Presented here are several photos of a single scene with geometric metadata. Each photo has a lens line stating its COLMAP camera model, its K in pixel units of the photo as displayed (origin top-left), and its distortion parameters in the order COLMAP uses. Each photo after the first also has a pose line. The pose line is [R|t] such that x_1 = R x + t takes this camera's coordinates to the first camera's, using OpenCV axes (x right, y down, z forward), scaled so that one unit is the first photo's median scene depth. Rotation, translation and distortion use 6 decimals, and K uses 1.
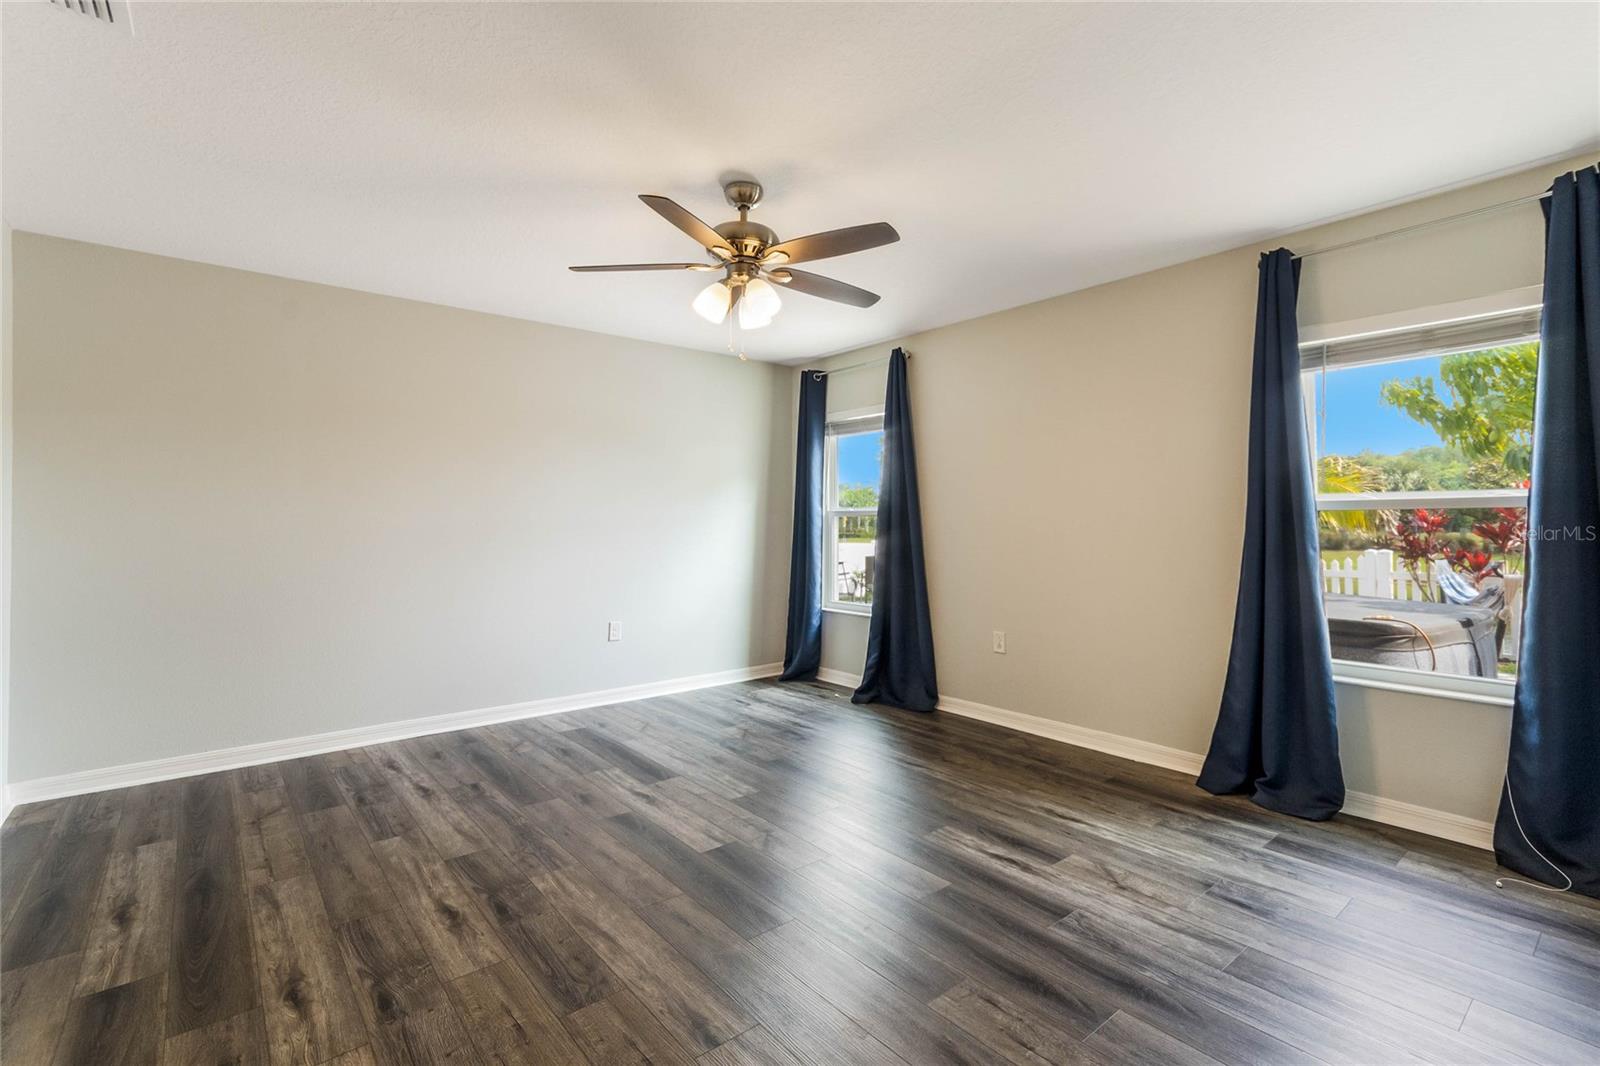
lens RADIAL K [[741.7, 0, 792.0], [0, 741.7, 514.7], [0, 0, 1]] dist [0.009179, 0.000467]
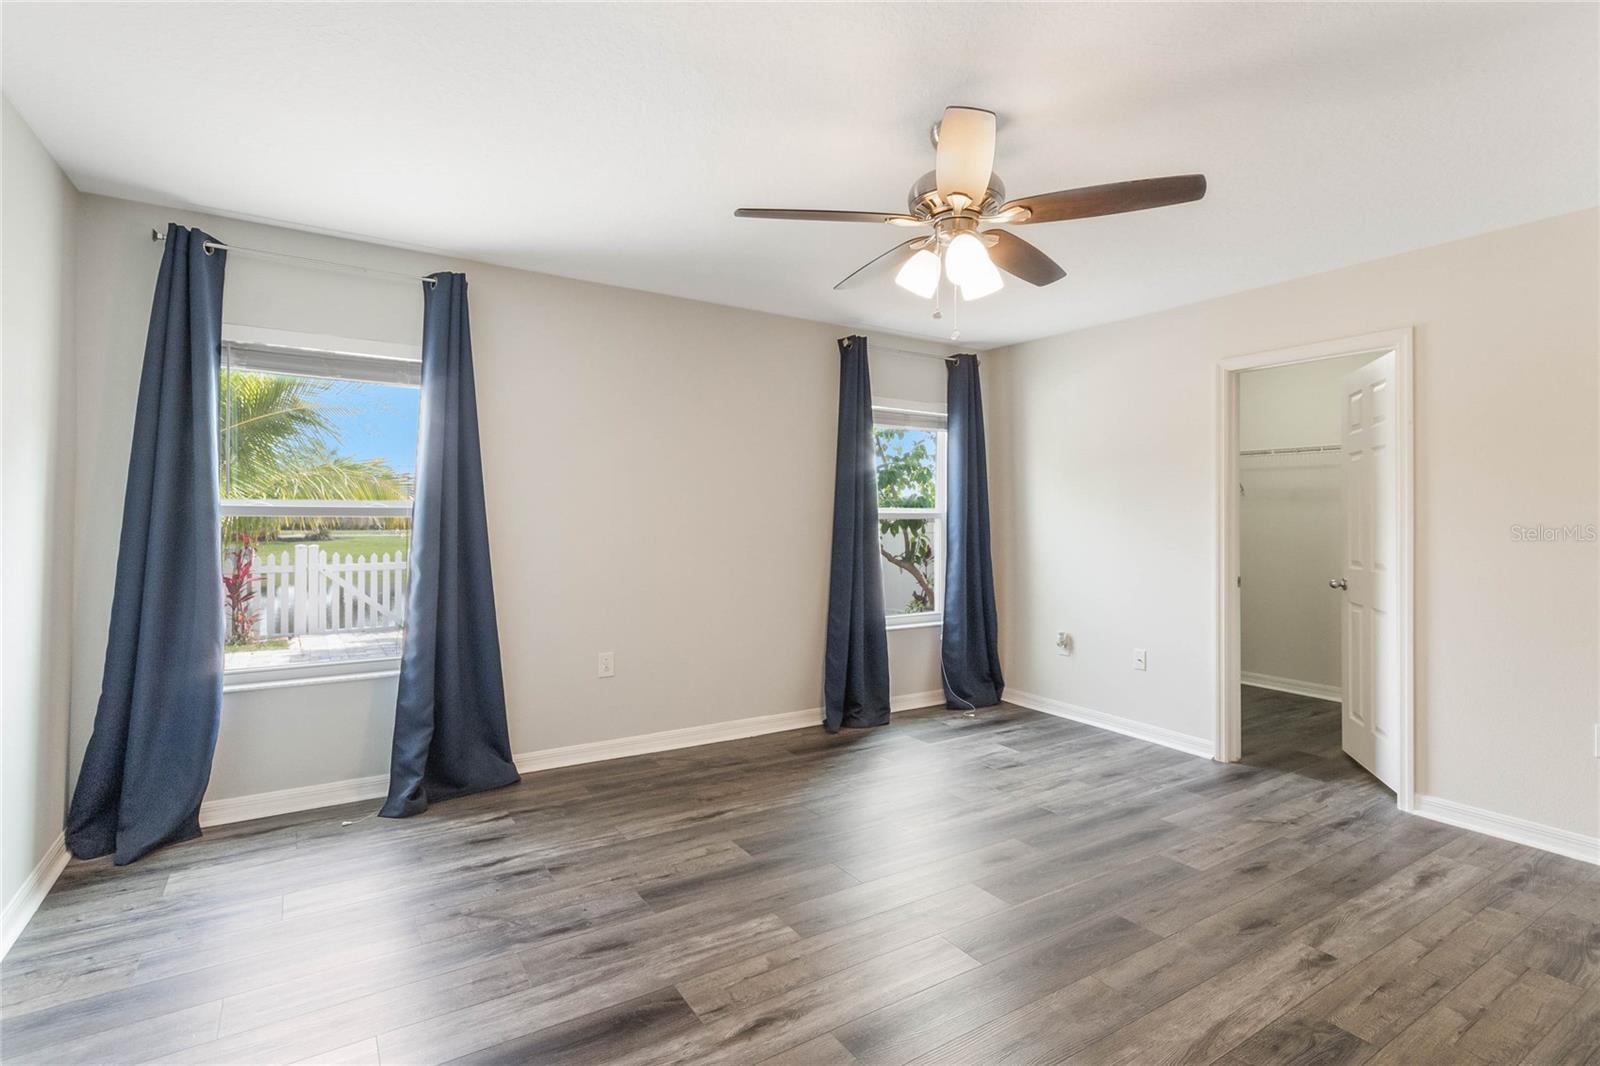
lens RADIAL K [[741.7, 0, 792.0], [0, 741.7, 514.7], [0, 0, 1]] dist [0.009179, 0.000467]
pose [[0.132709, 0.016051, 0.991025, -0.515308], [-0.011682, 0.999825, -0.014629, 0.006169], [-0.991086, -0.009635, 0.132873, 0.622220]]
